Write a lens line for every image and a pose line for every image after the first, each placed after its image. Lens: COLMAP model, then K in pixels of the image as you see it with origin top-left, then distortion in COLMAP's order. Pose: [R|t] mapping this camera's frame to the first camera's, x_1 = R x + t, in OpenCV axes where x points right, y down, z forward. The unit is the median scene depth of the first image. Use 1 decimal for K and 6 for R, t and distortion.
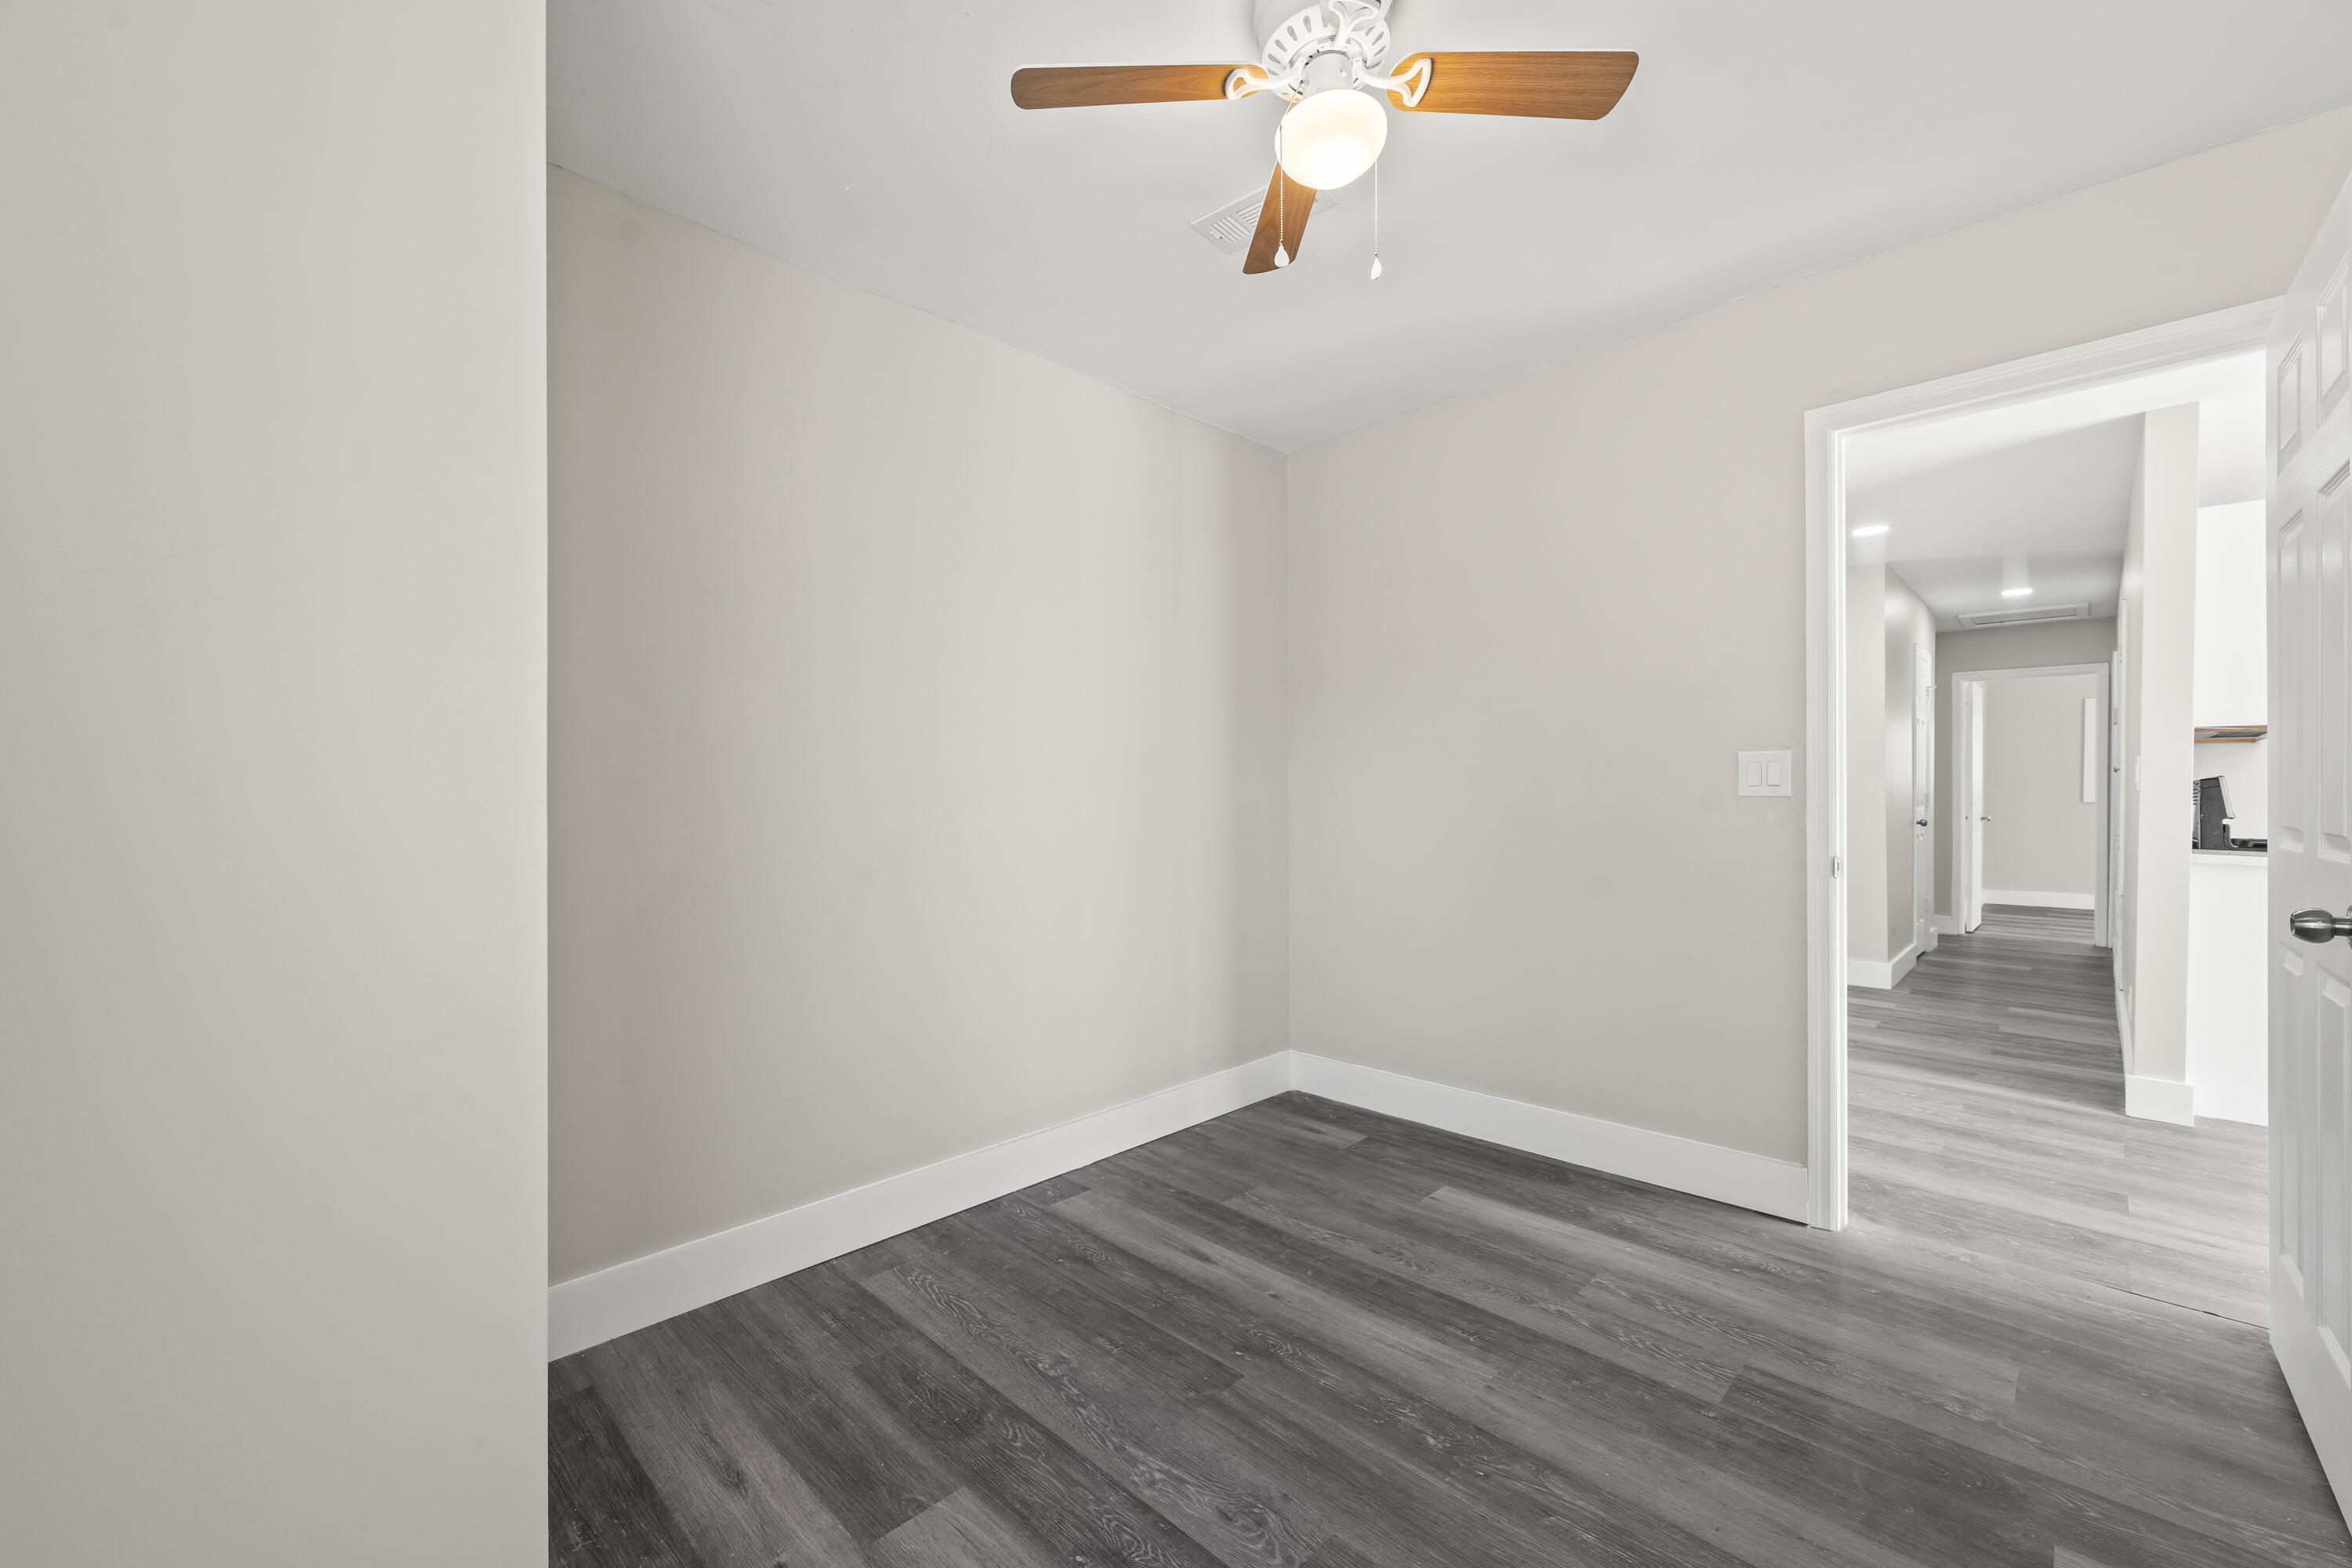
lens RADIAL K [[967.6, 0, 1161.9], [0, 967.6, 783.1], [0, 0, 1]] dist [0.000409, 0.000122]
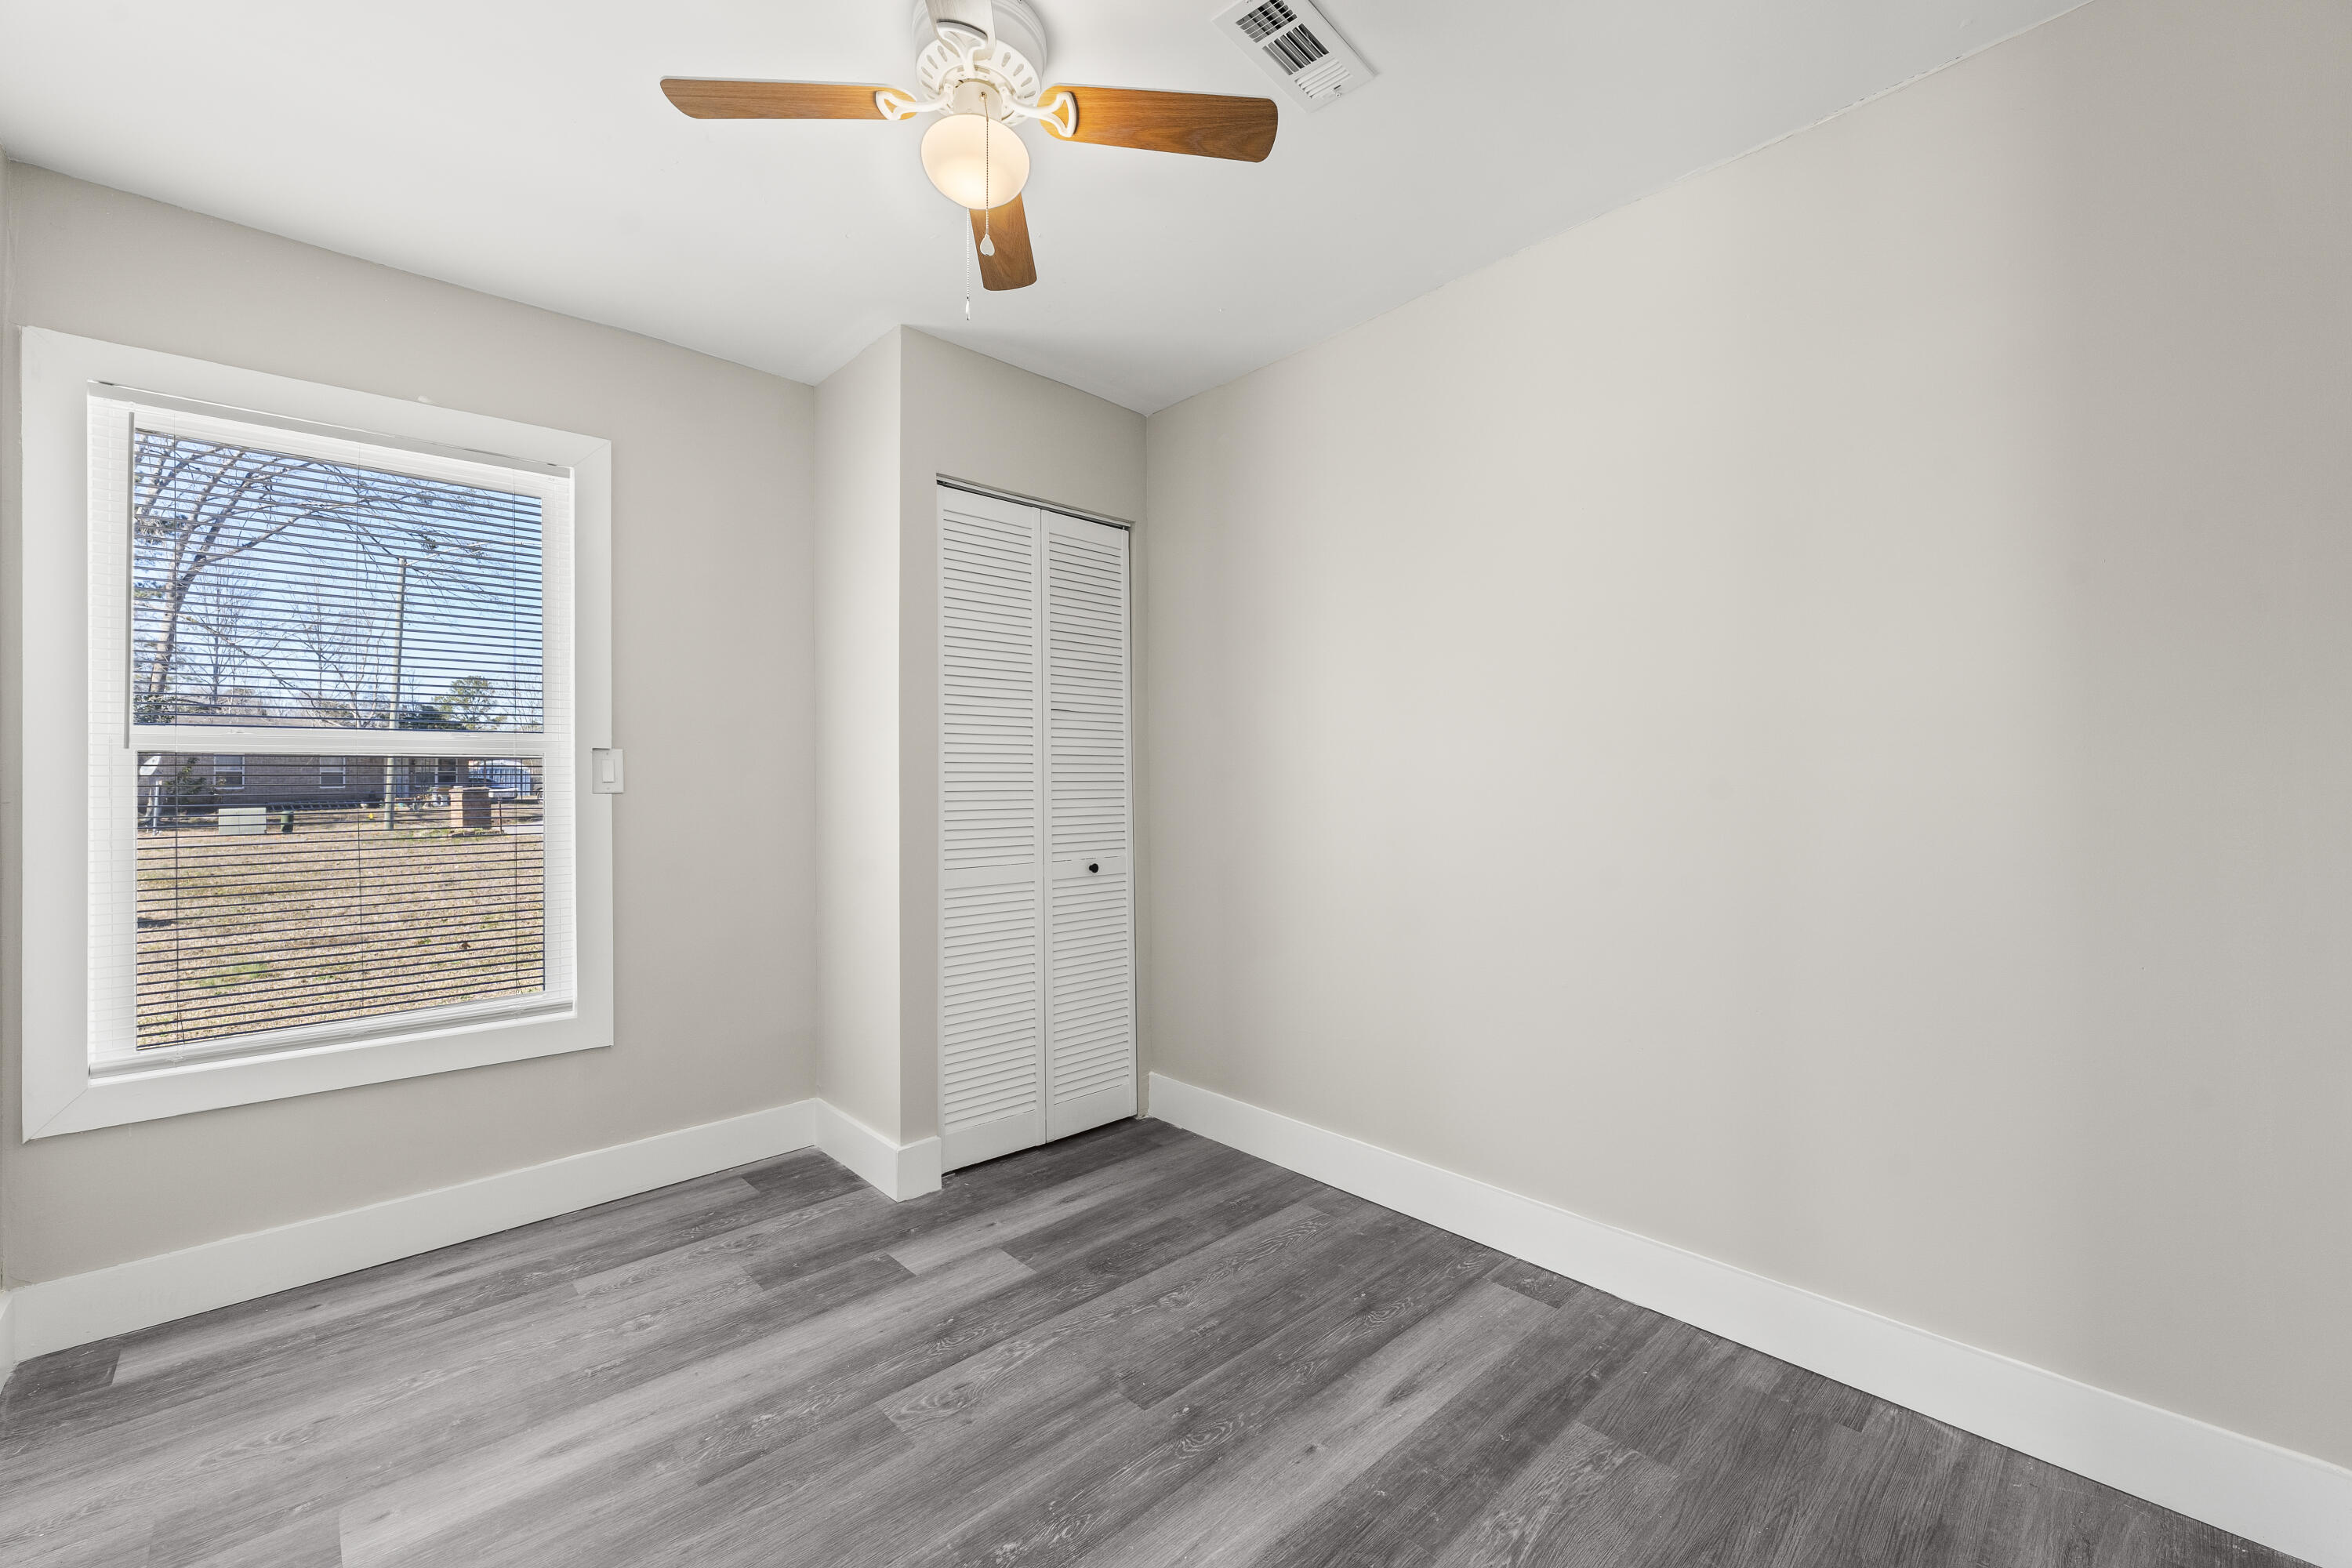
lens RADIAL K [[967.6, 0, 1165.1], [0, 967.6, 774.3], [0, 0, 1]] dist [0.000409, 0.000122]
pose [[-0.057663, -0.001370, -0.998335, 0.720578], [0.011990, 0.999926, -0.002065, 0.000285], [0.998264, -0.012089, -0.057642, 0.764996]]
